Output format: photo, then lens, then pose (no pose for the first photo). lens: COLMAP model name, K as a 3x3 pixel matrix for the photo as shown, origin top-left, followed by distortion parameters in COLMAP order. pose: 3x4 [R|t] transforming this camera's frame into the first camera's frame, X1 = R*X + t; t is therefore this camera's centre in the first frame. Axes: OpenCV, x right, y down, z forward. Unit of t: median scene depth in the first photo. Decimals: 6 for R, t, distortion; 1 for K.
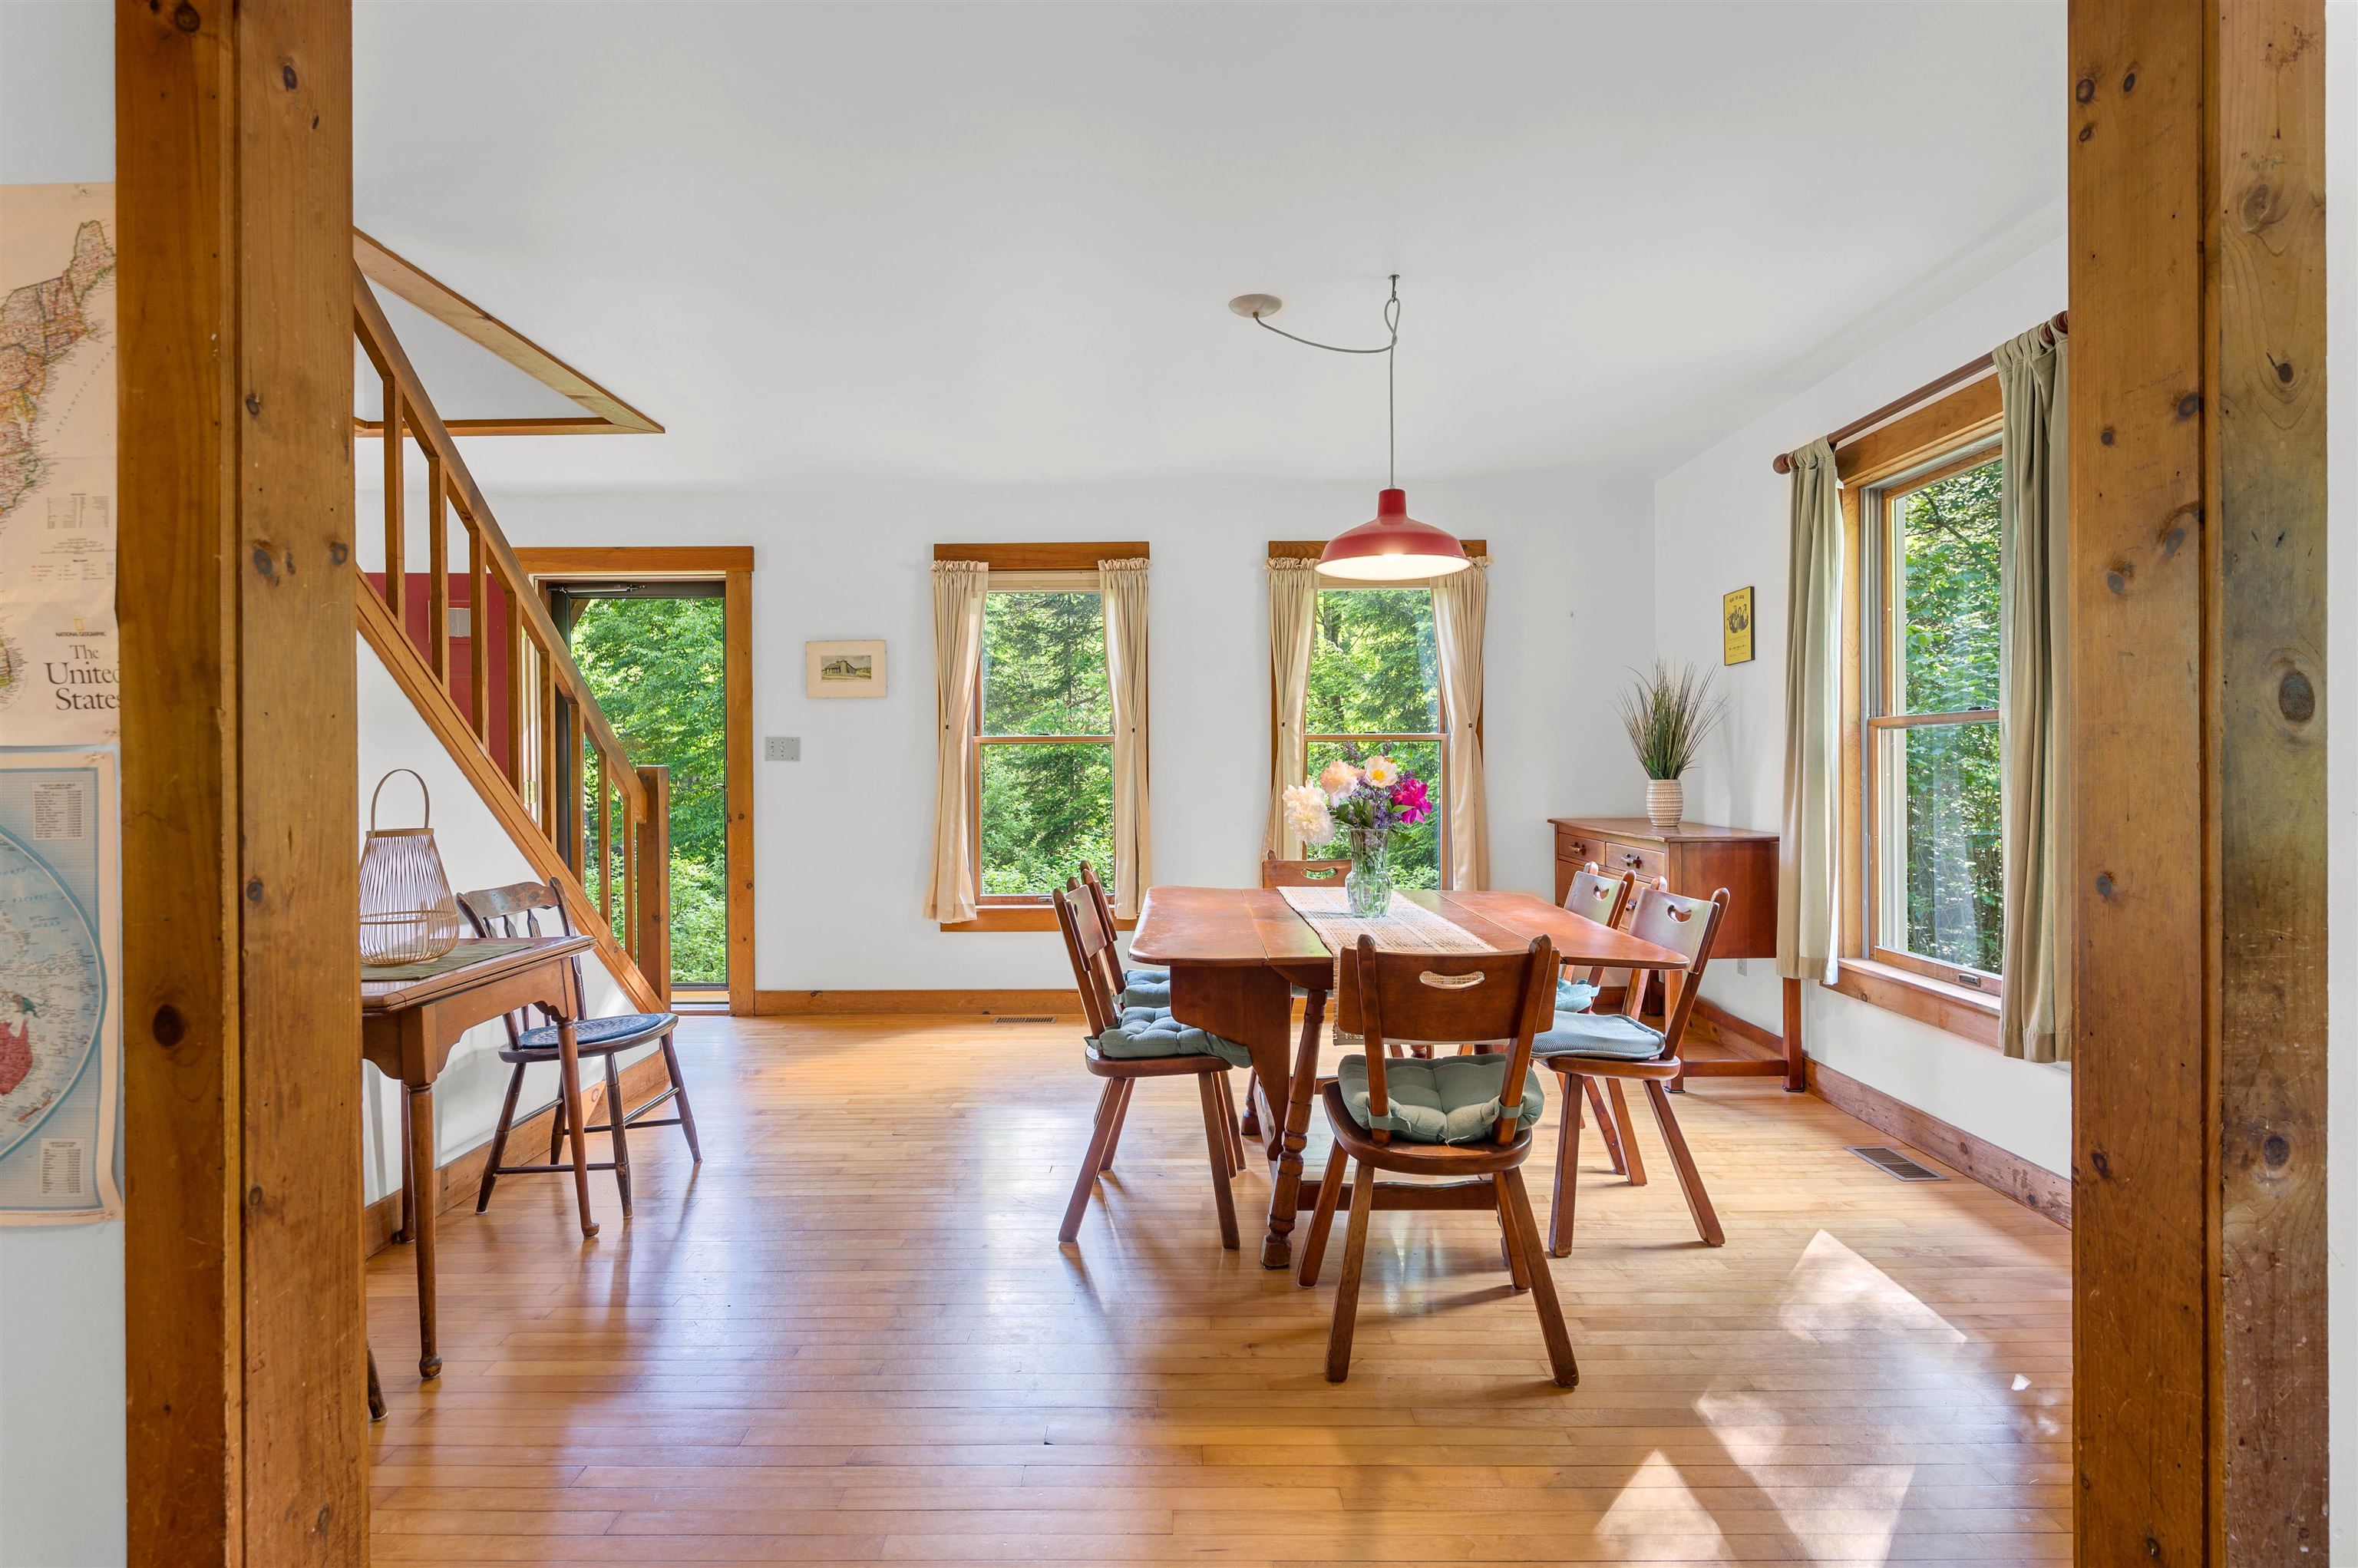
lens RADIAL K [[1209.3, 0, 1179.0], [0, 1209.3, 784.0], [0, 0, 1]] dist [0.000184, 0.000061]
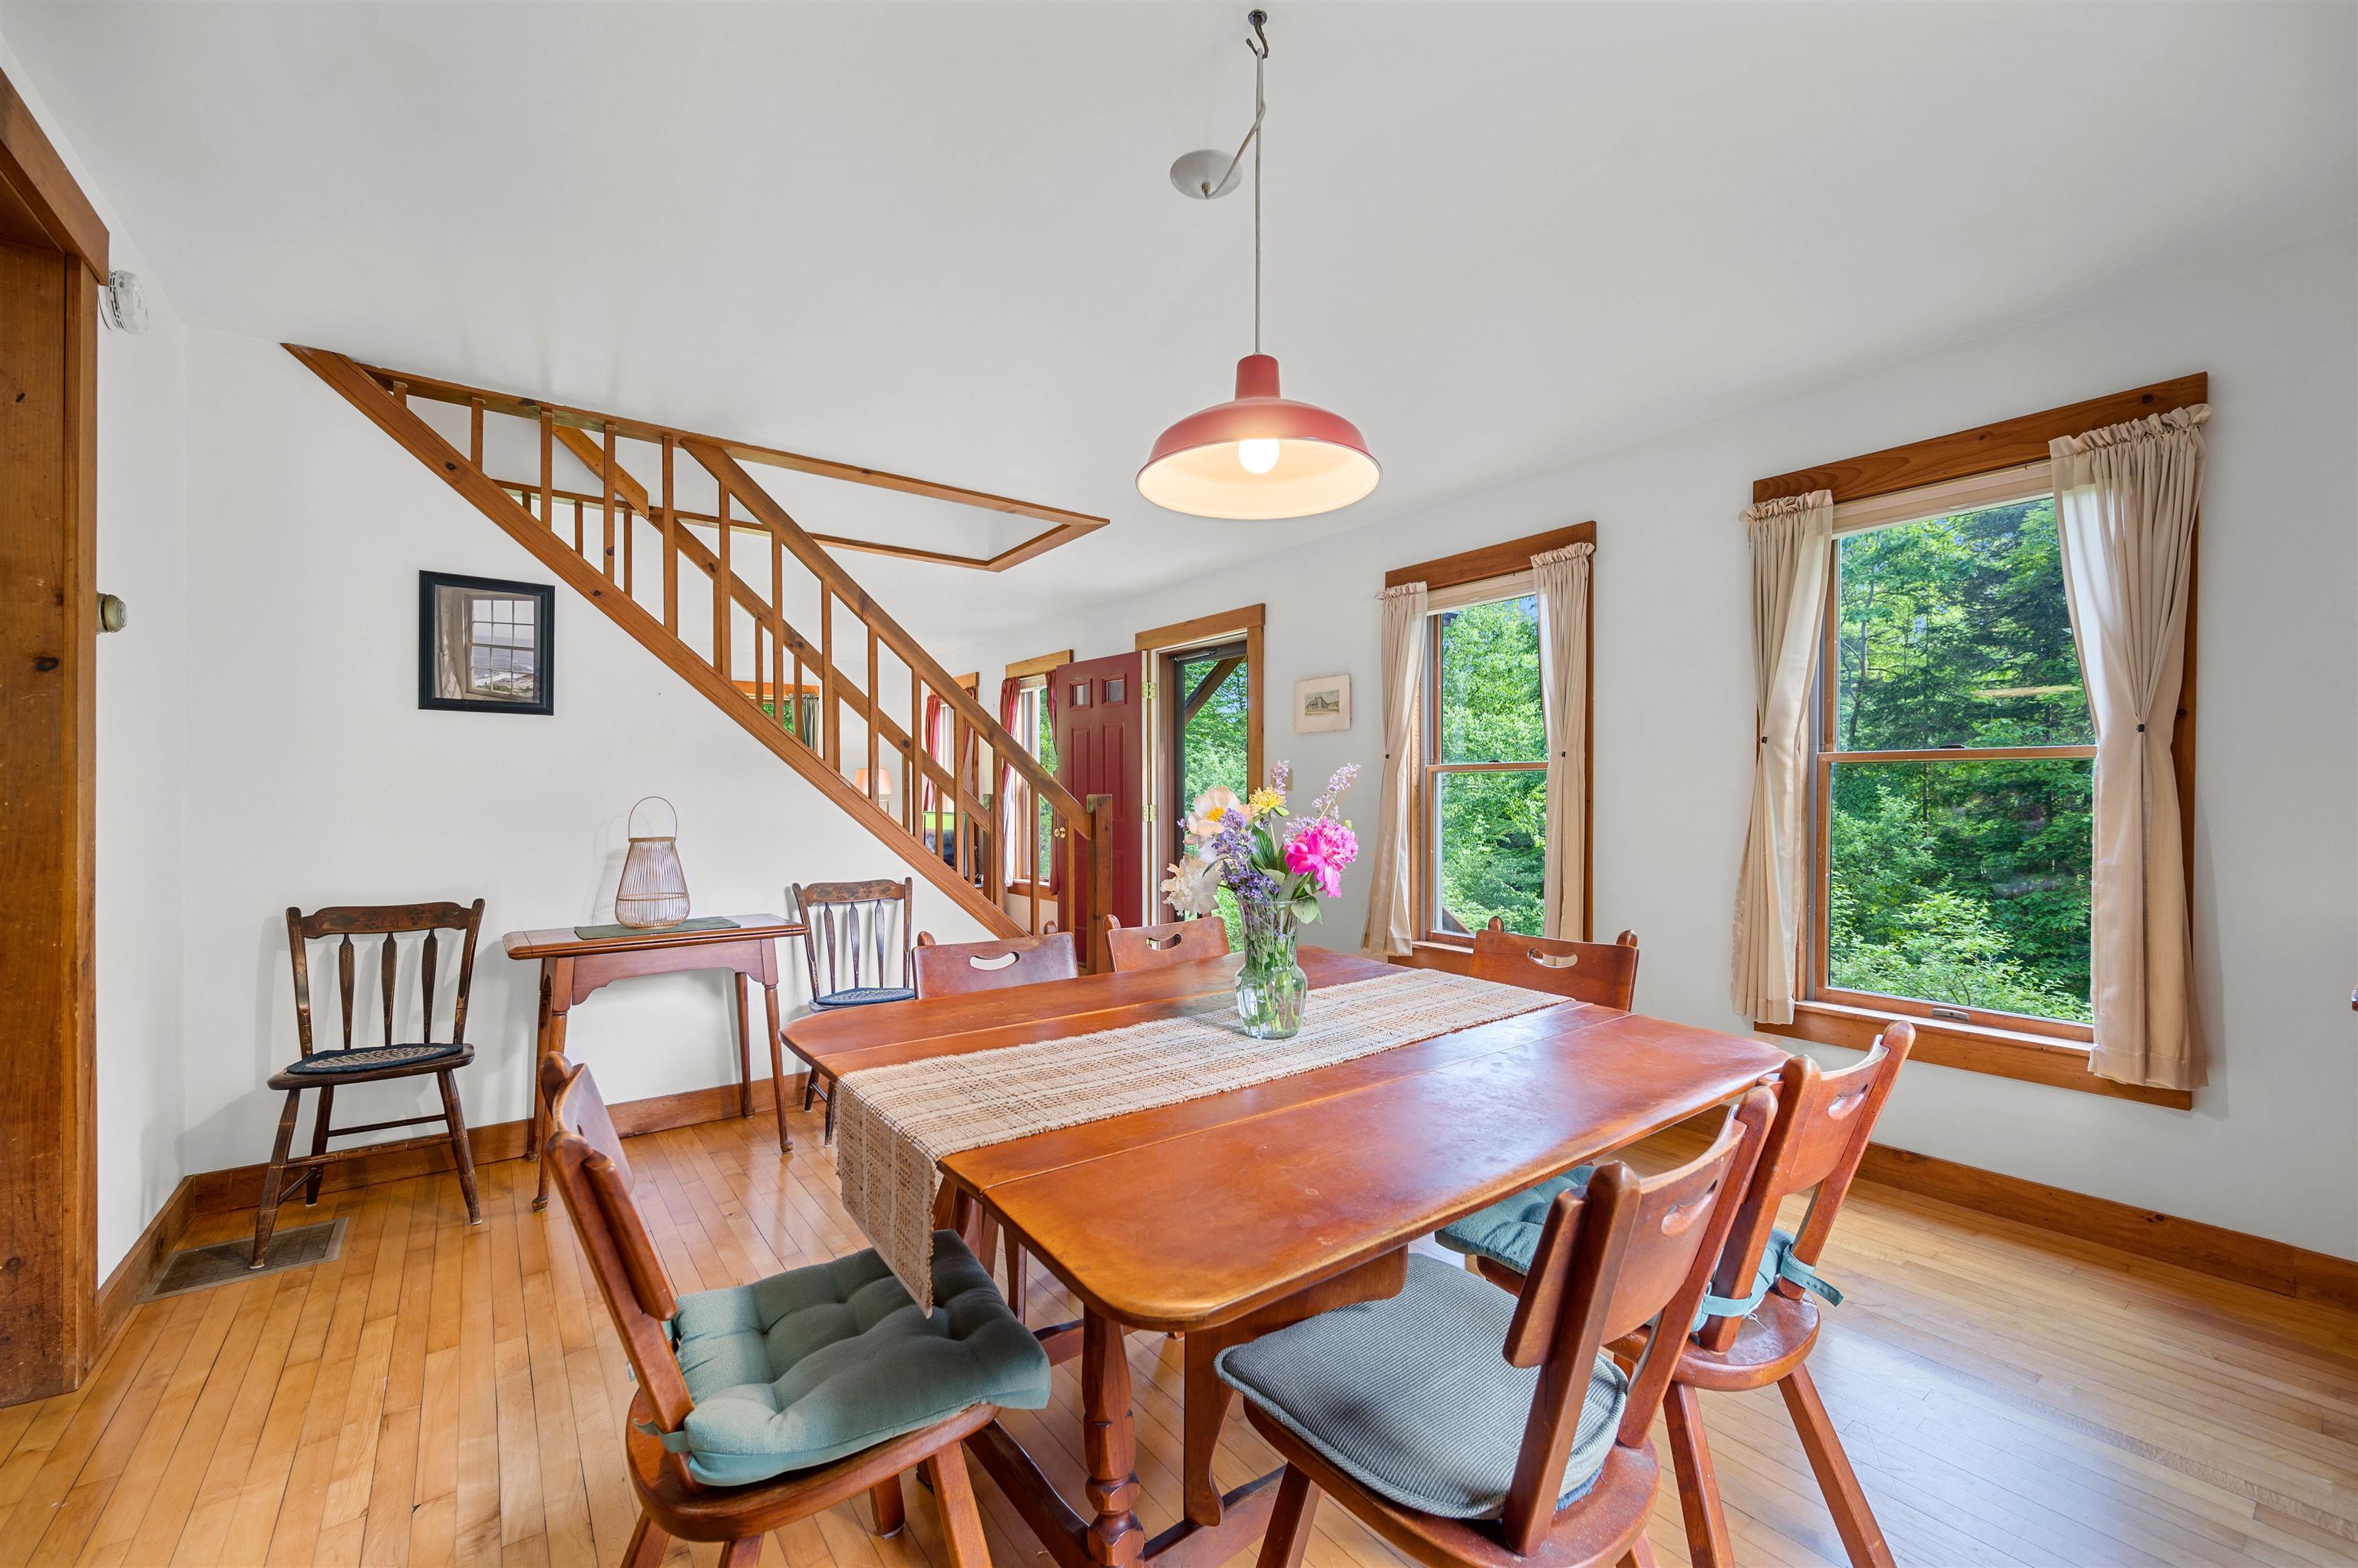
lens RADIAL K [[939.8, 0, 1173.1], [0, 939.8, 799.8], [0, 0, 1]] dist [0.001122, 0.000231]
pose [[0.590602, 0.009858, -0.806903, 0.321214], [-0.017604, 0.999845, -0.000669, -0.007759], [0.806771, 0.014599, 0.590684, 0.404166]]
